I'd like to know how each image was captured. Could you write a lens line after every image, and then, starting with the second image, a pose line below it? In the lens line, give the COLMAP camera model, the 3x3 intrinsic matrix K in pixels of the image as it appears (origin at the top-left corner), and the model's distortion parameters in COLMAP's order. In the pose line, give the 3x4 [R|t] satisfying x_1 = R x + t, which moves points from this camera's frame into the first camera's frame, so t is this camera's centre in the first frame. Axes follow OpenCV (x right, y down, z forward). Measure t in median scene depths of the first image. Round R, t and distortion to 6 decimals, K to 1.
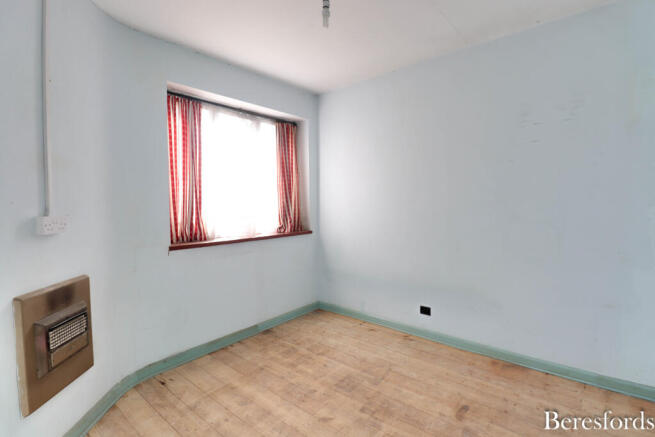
lens RADIAL K [[310.4, 0, 334.0], [0, 310.4, 210.0], [0, 0, 1]] dist [-0.003753, -0.001045]
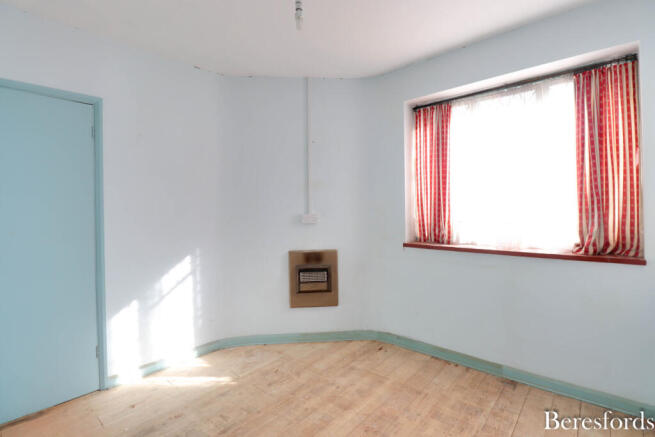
lens RADIAL K [[310.4, 0, 334.0], [0, 310.4, 210.0], [0, 0, 1]] dist [-0.003753, -0.001045]
pose [[-0.013953, 0.022443, -0.999651, 0.619058], [-0.008712, 0.999707, 0.022566, -0.030068], [0.999865, 0.009024, -0.013753, 0.726539]]
